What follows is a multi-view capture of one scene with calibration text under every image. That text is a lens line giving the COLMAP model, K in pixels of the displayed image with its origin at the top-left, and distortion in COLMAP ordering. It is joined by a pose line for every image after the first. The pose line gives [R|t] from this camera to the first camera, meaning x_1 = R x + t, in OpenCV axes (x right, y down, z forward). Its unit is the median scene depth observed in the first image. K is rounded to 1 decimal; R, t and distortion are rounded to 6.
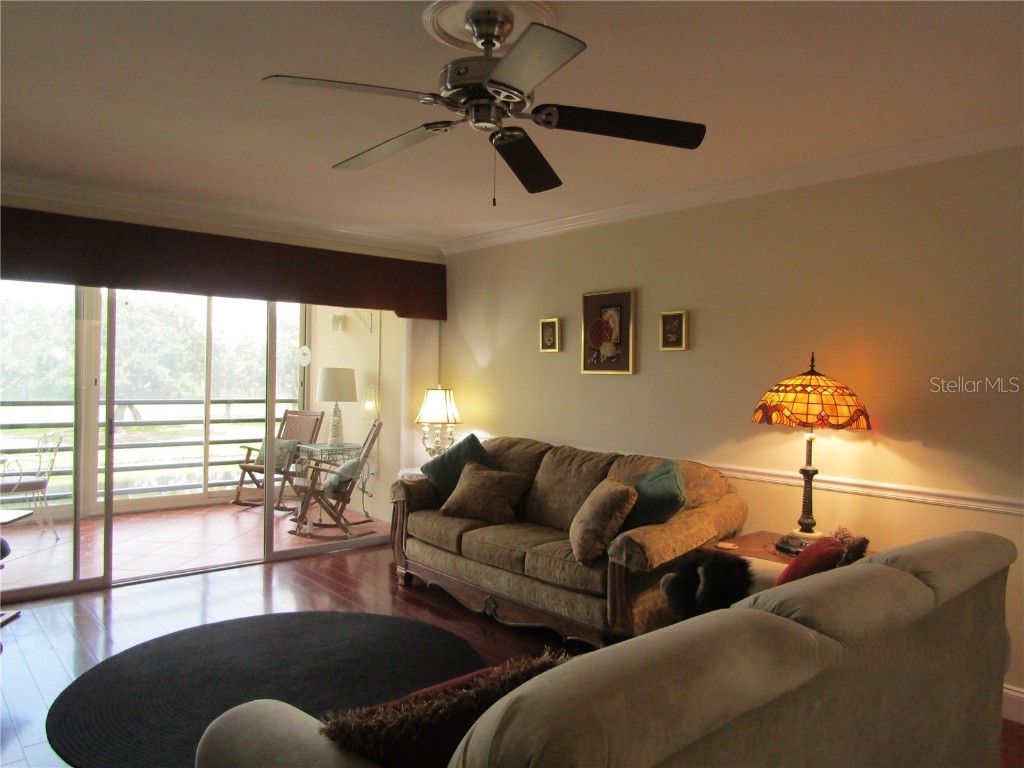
lens RADIAL K [[731.7, 0, 512.0], [0, 731.7, 384.0], [0, 0, 1]] dist [-0.006221, 0.001455]
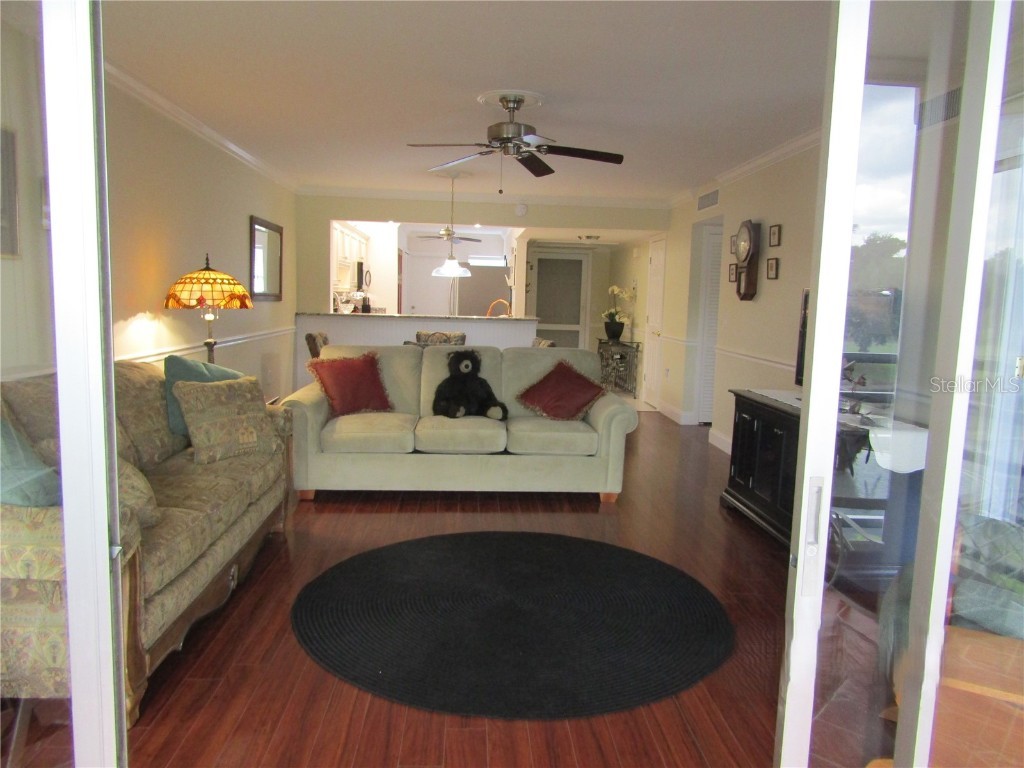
lens RADIAL K [[731.7, 0, 512.0], [0, 731.7, 384.0], [0, 0, 1]] dist [-0.006221, 0.001455]
pose [[-0.793704, -0.114100, 0.597508, -0.605022], [-0.037858, 0.989612, 0.138688, -0.009850], [-0.607125, 0.087457, -0.789779, 1.229530]]
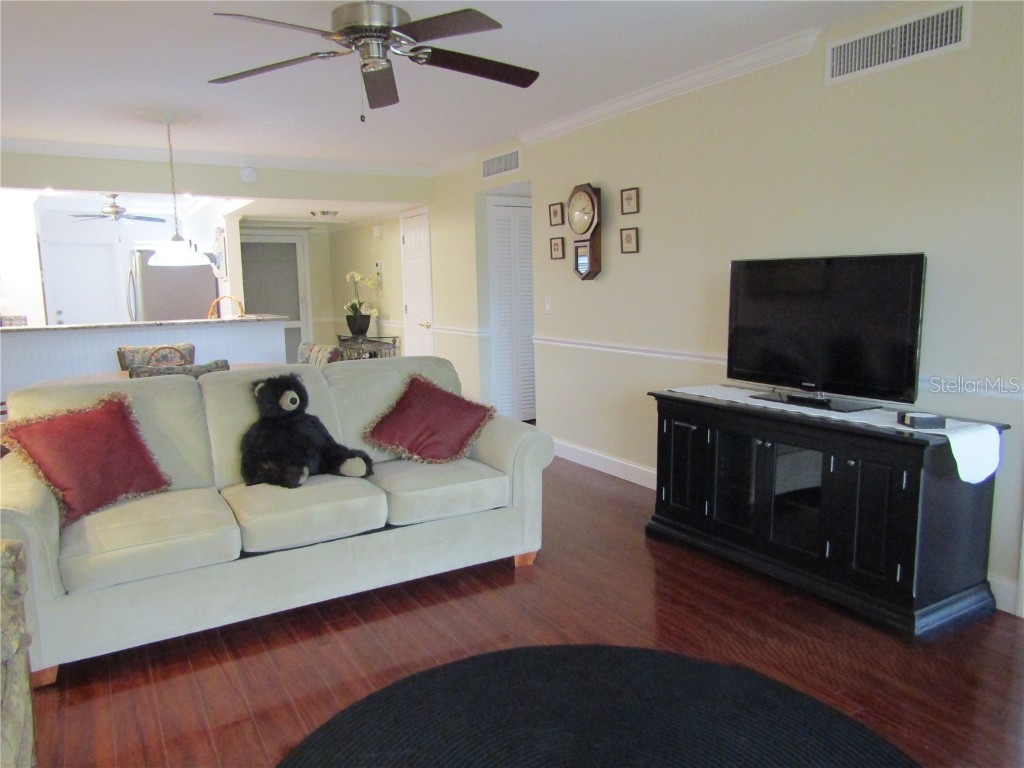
lens RADIAL K [[731.7, 0, 512.0], [0, 731.7, 384.0], [0, 0, 1]] dist [-0.006221, 0.001455]
pose [[-0.984001, -0.024647, 0.176450, -0.233146], [0.001733, 0.989013, 0.147817, -0.000715], [-0.178154, 0.145758, -0.973147, 1.049784]]
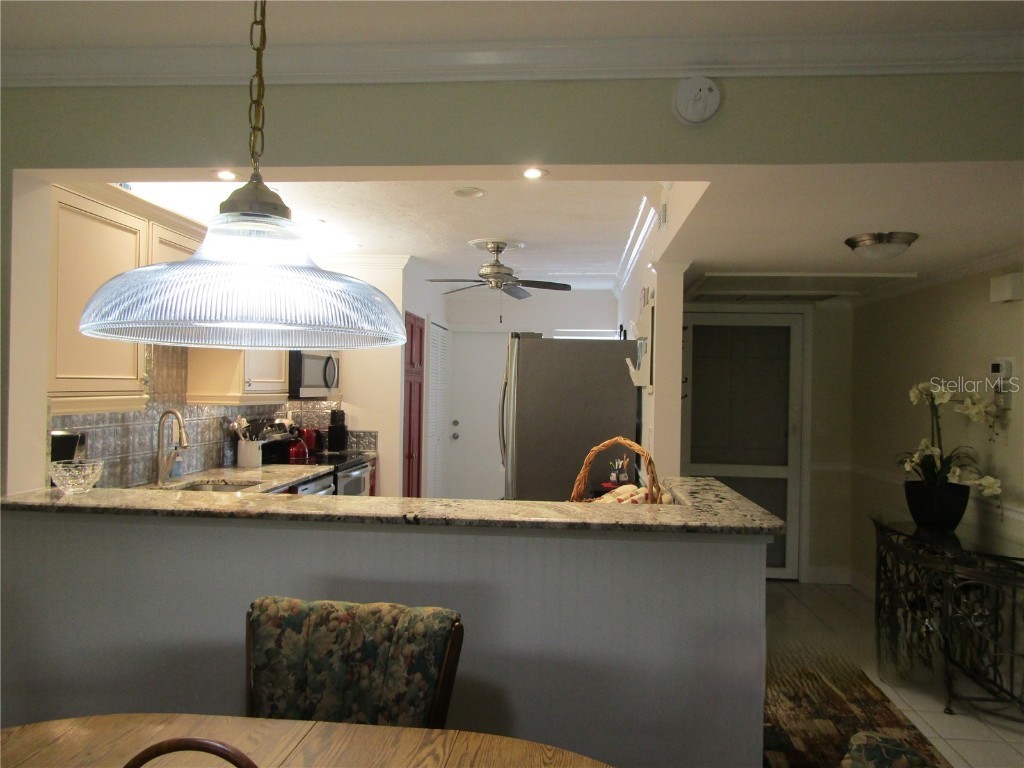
lens RADIAL K [[731.7, 0, 512.0], [0, 731.7, 384.0], [0, 0, 1]] dist [-0.006221, 0.001455]
pose [[-0.696798, -0.028851, 0.716687, 0.232580], [-0.023960, 0.999569, 0.016944, -0.009315], [-0.716867, -0.005365, -0.697189, 0.181784]]
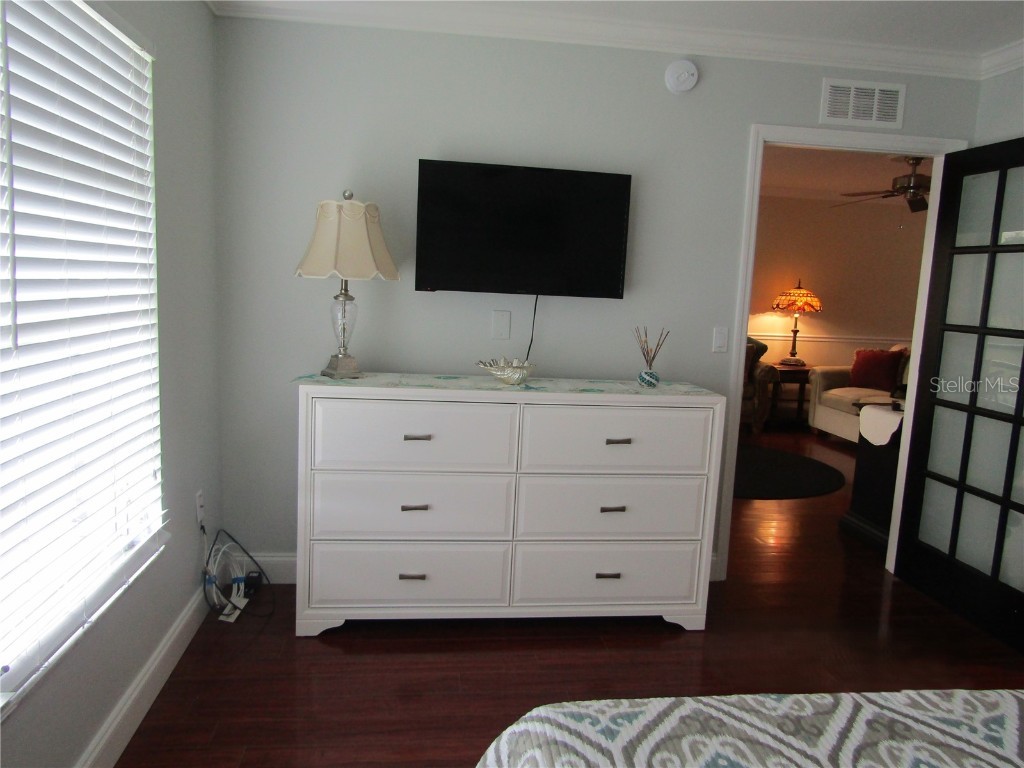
lens RADIAL K [[731.7, 0, 512.0], [0, 731.7, 384.0], [0, 0, 1]] dist [-0.006221, 0.001455]
pose [[0.548441, -0.115014, 0.828242, -1.440820], [-0.021814, 0.988190, 0.151670, -0.032538], [-0.835905, -0.101250, 0.539455, 0.340813]]
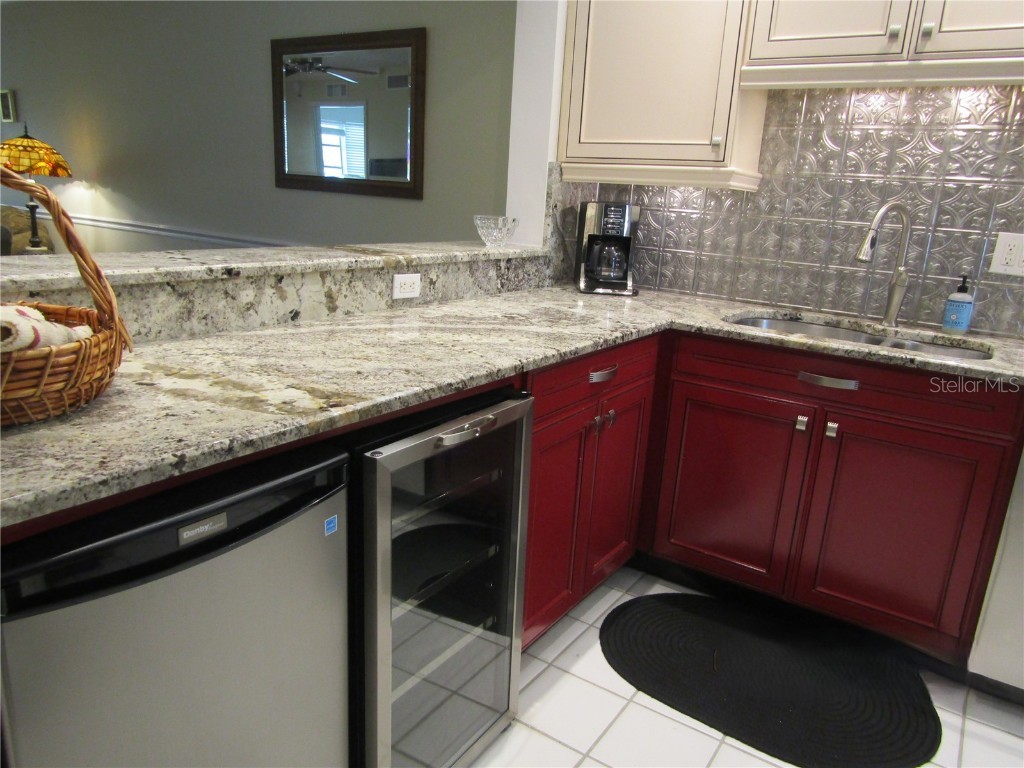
lens RADIAL K [[731.7, 0, 512.0], [0, 731.7, 384.0], [0, 0, 1]] dist [-0.006221, 0.001455]
pose [[0.964225, -0.028323, 0.263567, 0.668466], [-0.038984, 0.968314, 0.246673, 0.046458], [-0.262202, -0.248123, 0.932569, -0.511293]]
